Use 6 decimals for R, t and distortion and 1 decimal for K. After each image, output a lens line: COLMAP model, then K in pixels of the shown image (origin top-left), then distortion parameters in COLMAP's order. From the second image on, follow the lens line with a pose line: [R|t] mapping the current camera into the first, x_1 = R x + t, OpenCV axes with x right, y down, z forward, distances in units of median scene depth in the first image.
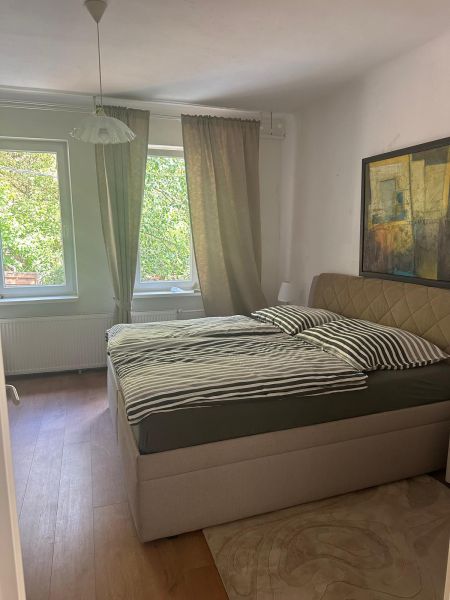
lens RADIAL K [[424.2, 0, 225.0], [0, 424.2, 300.0], [0, 0, 1]] dist [0.000335, -0.049835]
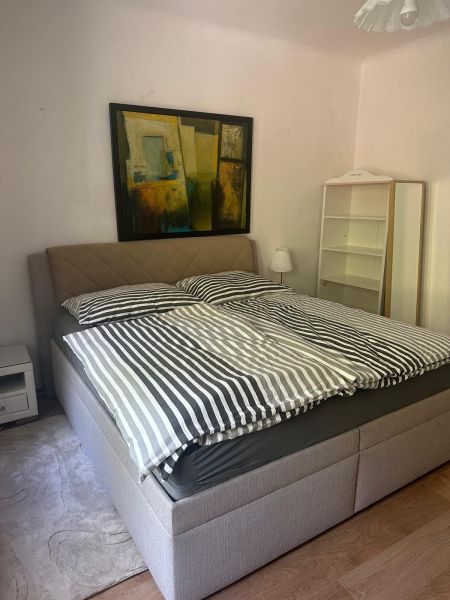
lens RADIAL K [[424.2, 0, 225.0], [0, 424.2, 300.0], [0, 0, 1]] dist [0.000335, -0.049835]
pose [[-0.188099, -0.247499, 0.950454, -0.676577], [0.142199, 0.950669, 0.275696, -0.174047], [-0.971802, 0.187012, -0.143625, 1.065548]]
